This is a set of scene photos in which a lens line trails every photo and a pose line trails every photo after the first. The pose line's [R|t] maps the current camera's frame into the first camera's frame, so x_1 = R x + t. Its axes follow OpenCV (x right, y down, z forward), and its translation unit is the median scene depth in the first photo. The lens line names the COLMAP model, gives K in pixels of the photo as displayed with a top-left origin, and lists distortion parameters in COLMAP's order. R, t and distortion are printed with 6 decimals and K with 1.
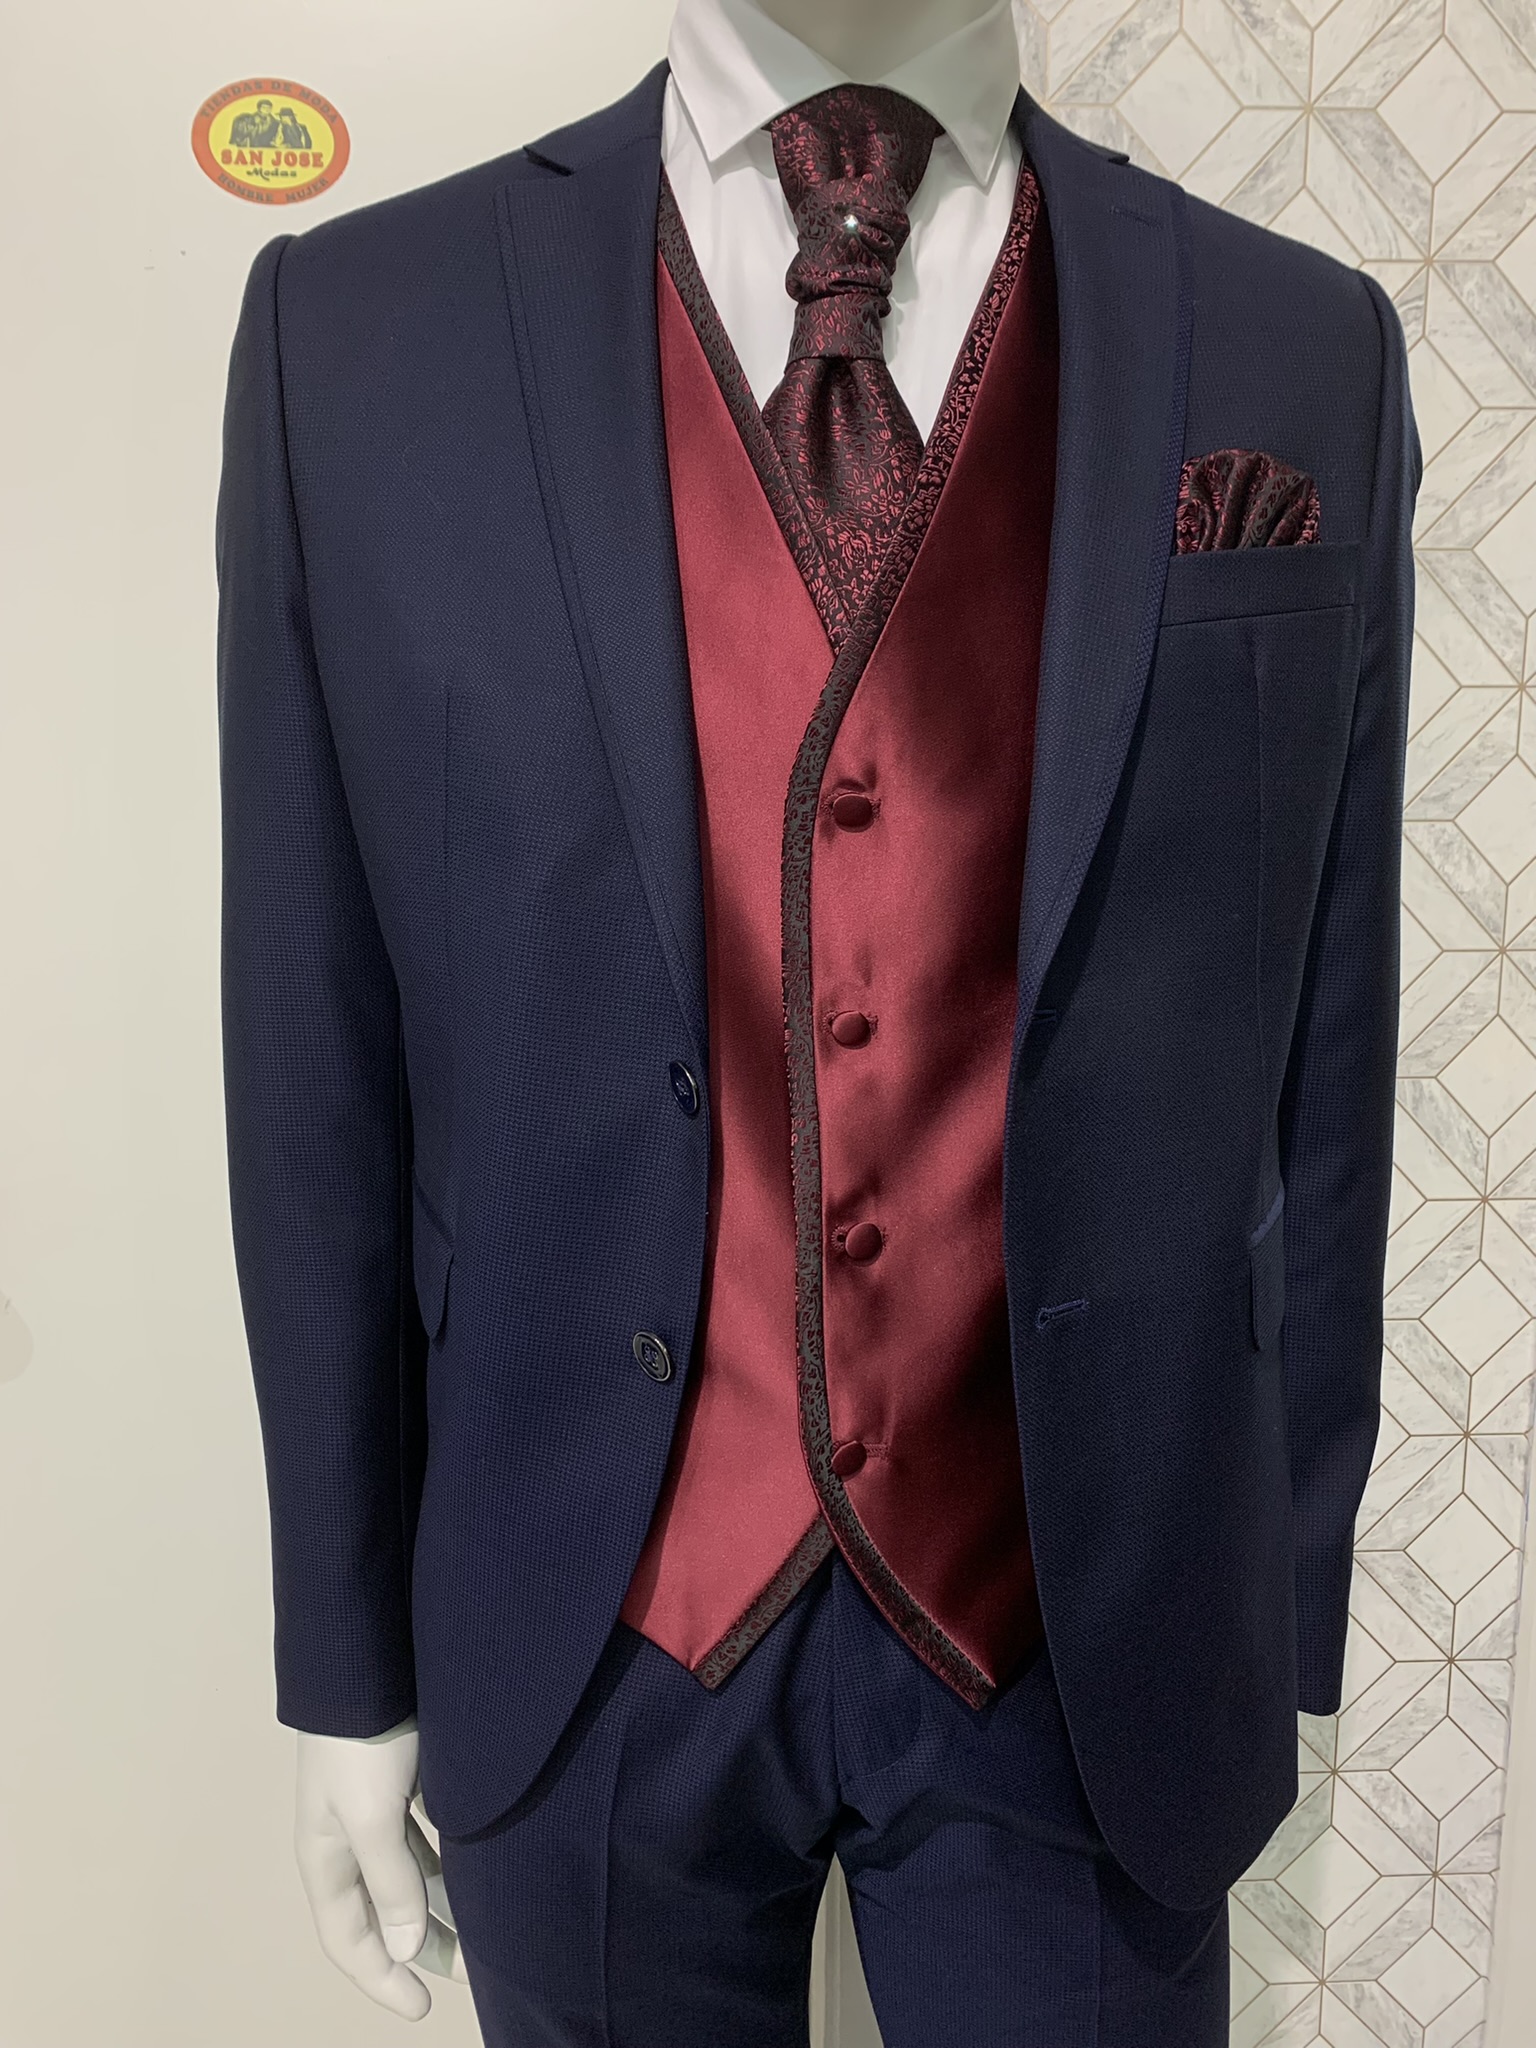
lens RADIAL K [[1608.1, 0, 775.9], [0, 1608.1, 1022.6], [0, 0, 1]] dist [-0.004915, -0.007031]
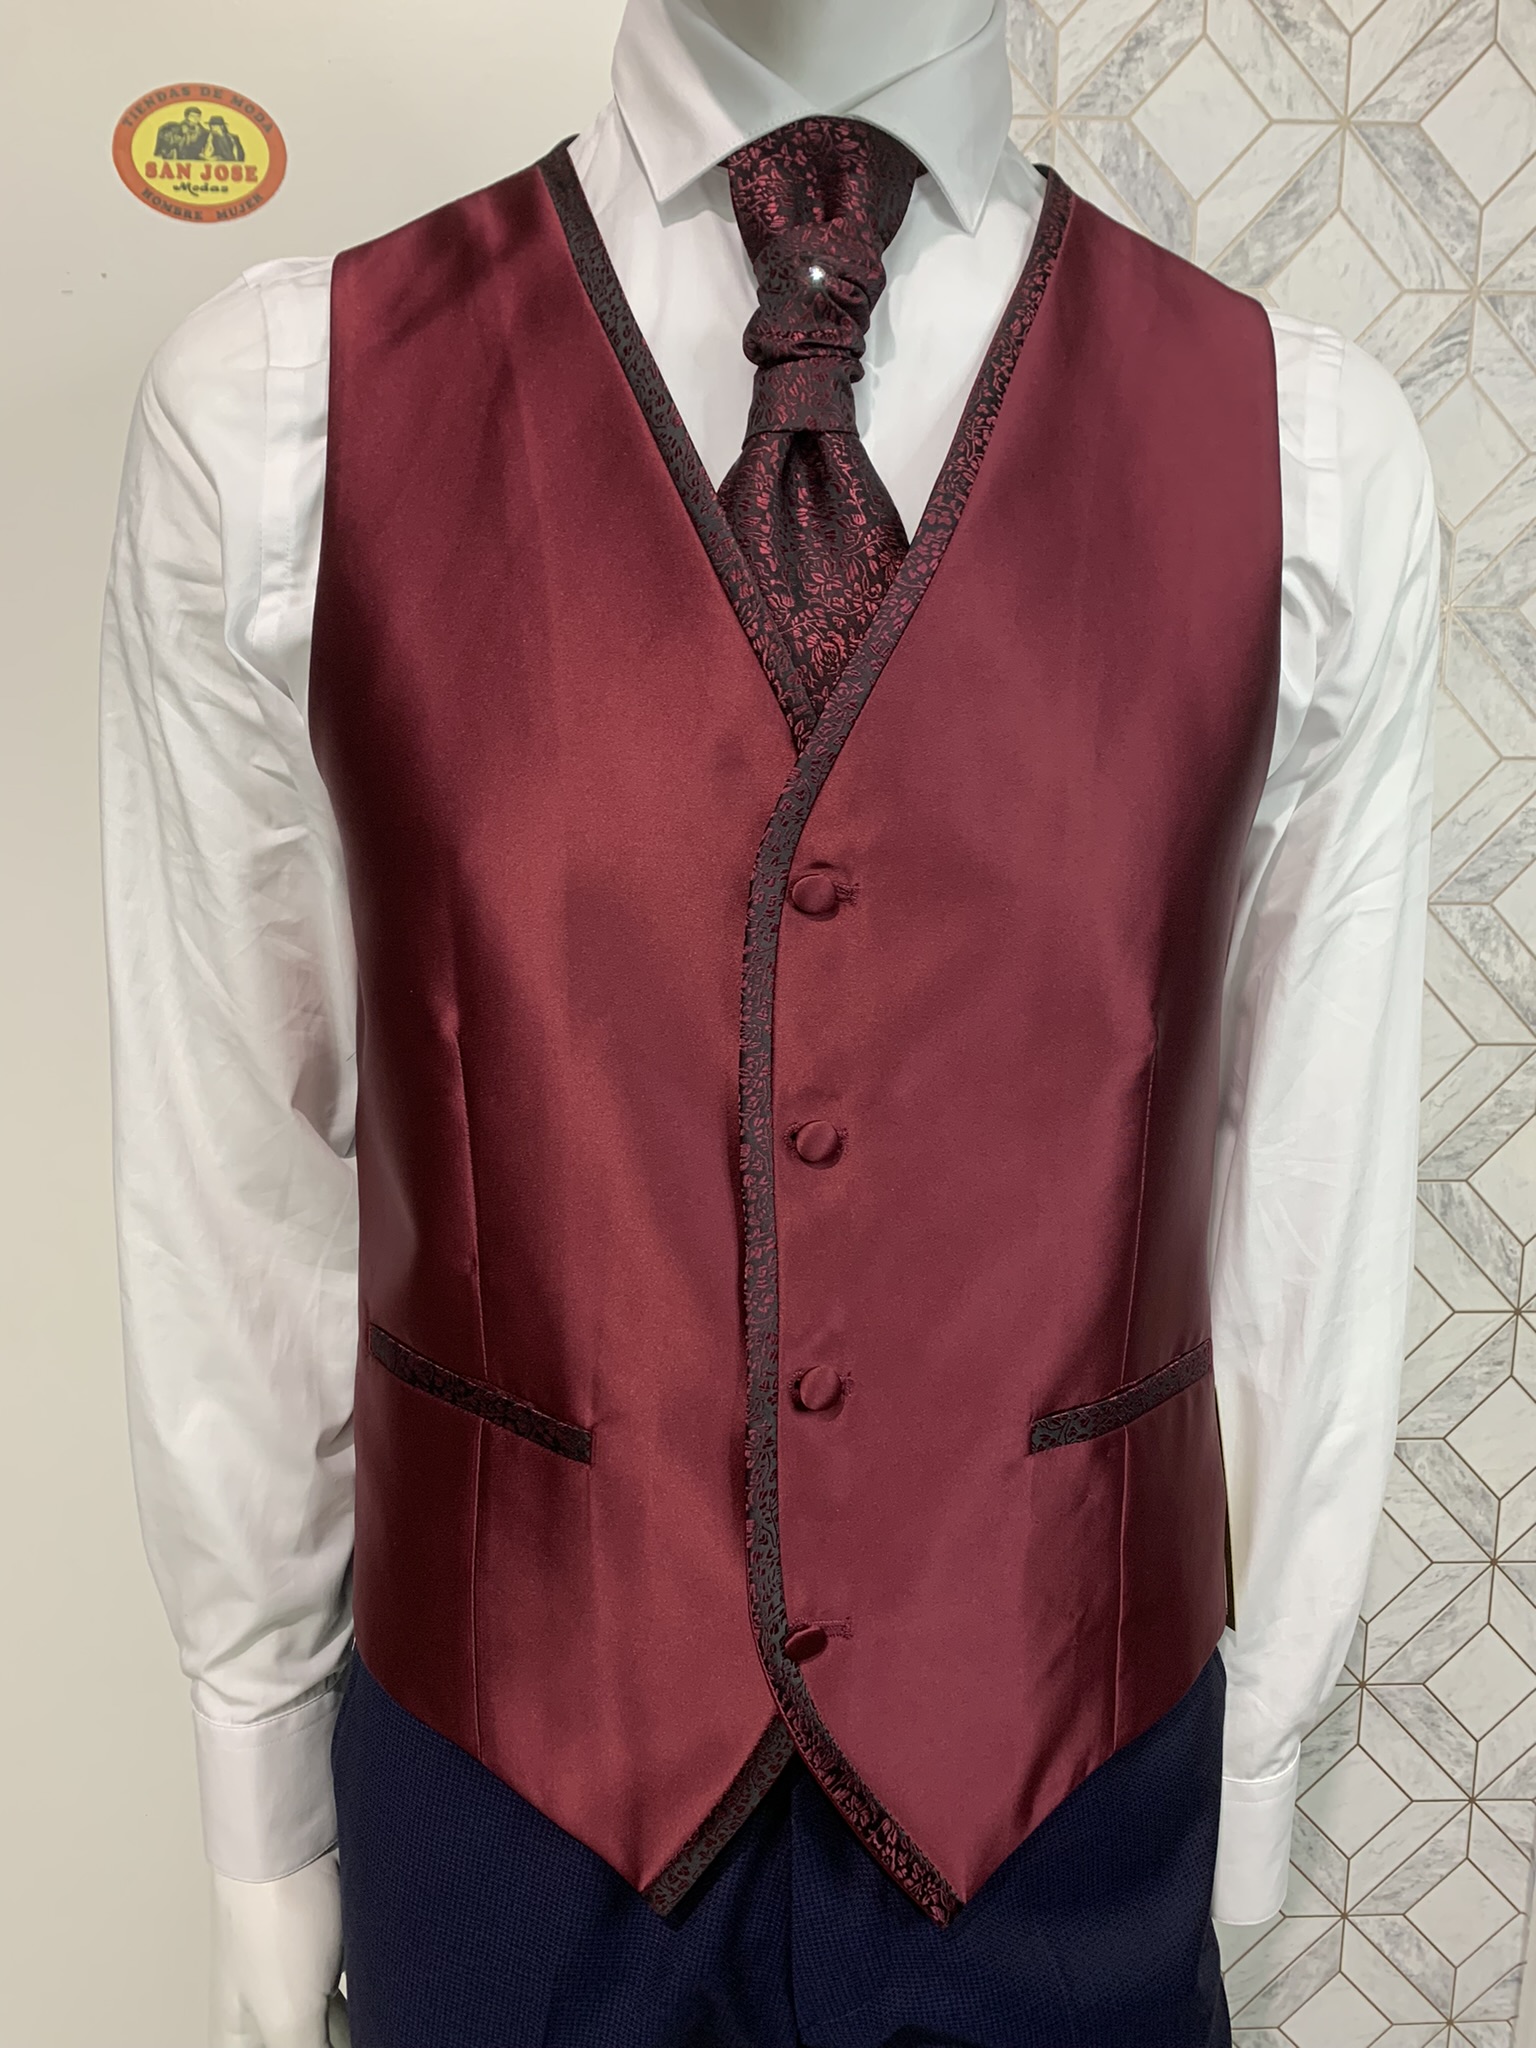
lens RADIAL K [[1604.5, 0, 762.1], [0, 1604.5, 1028.7], [0, 0, 1]] dist [0.000546, -0.012759]
pose [[0.999920, 0.009565, -0.008261, 0.016163], [-0.009488, 0.999911, 0.009383, -0.064483], [0.008351, -0.009304, 0.999922, 0.089548]]
